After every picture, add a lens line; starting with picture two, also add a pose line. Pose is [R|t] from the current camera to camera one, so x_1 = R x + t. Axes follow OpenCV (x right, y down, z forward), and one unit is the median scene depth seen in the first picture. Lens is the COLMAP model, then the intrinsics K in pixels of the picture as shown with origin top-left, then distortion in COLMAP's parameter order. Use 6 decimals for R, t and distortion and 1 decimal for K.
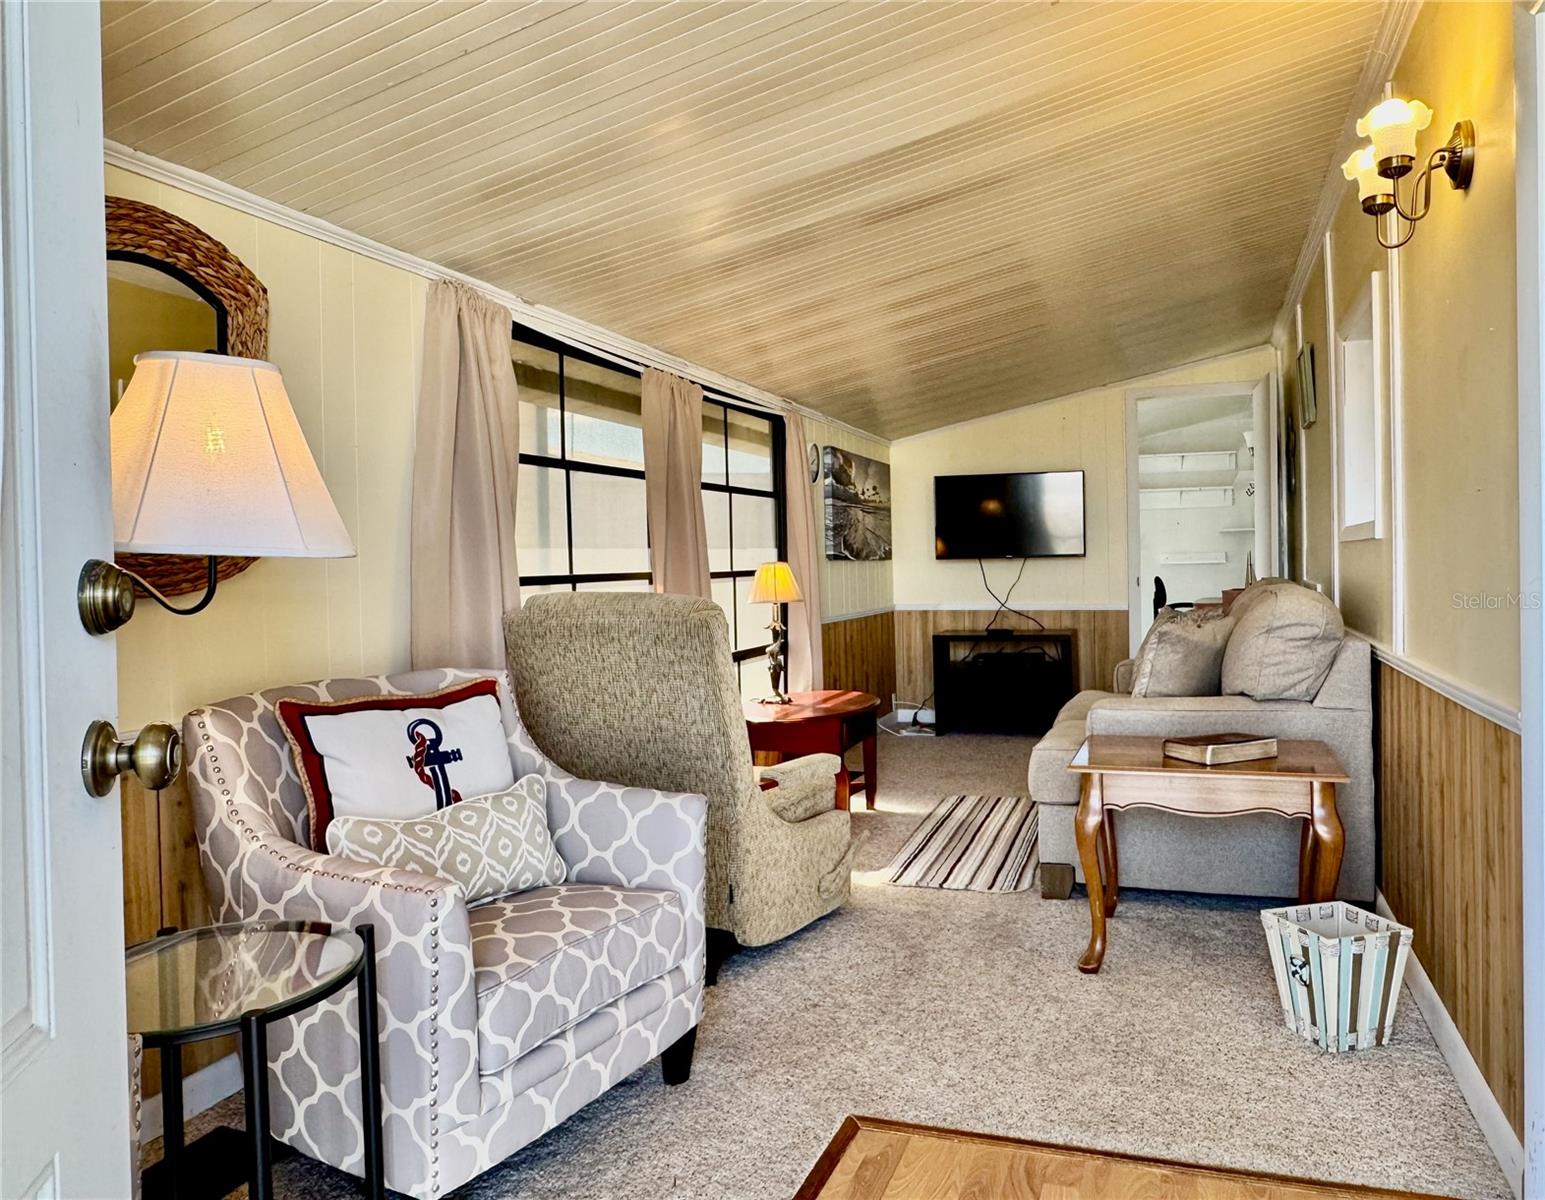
lens RADIAL K [[1076.1, 0, 774.2], [0, 1076.1, 599.8], [0, 0, 1]] dist [-0.042665, -0.004643]
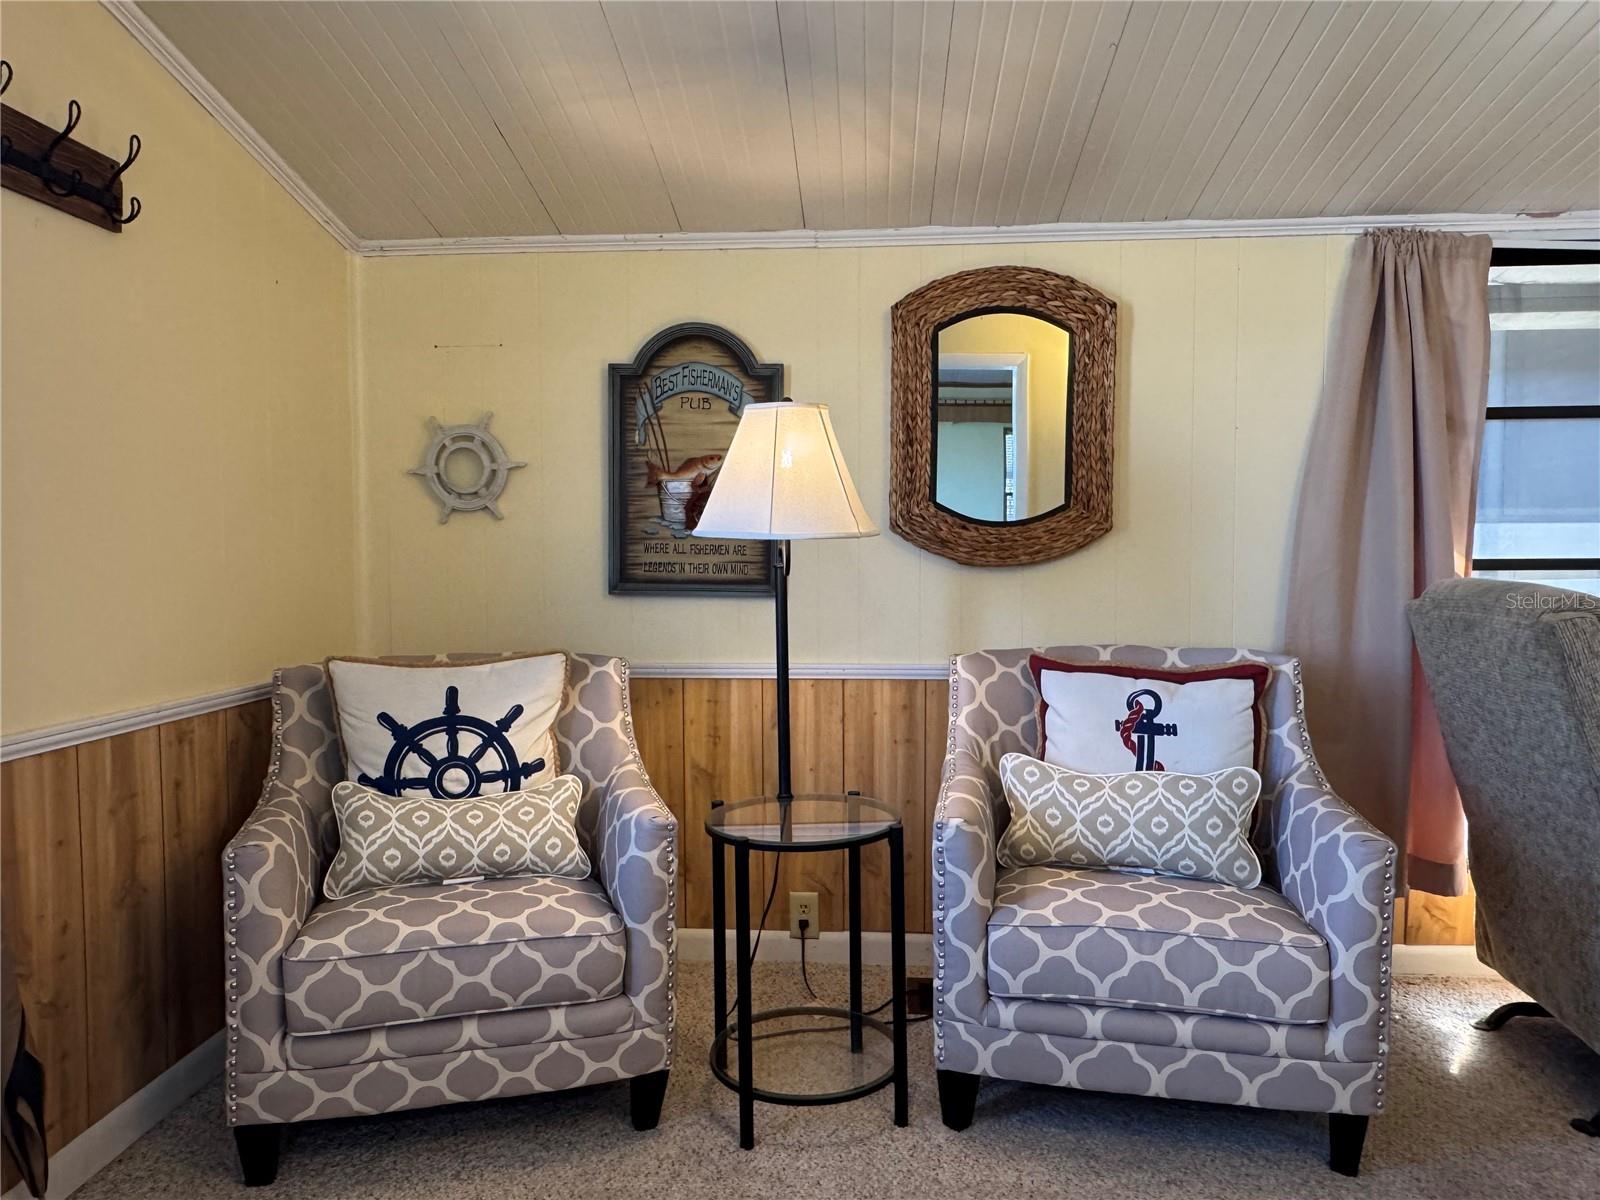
lens RADIAL K [[1022.5, 0, 798.7], [0, 1022.5, 604.9], [0, 0, 1]] dist [-0.005451, -0.001151]
pose [[0.261605, 0.073354, -0.962384, 0.565624], [-0.029242, 0.997252, 0.068063, -0.032717], [0.964732, 0.010337, 0.263031, 0.405509]]
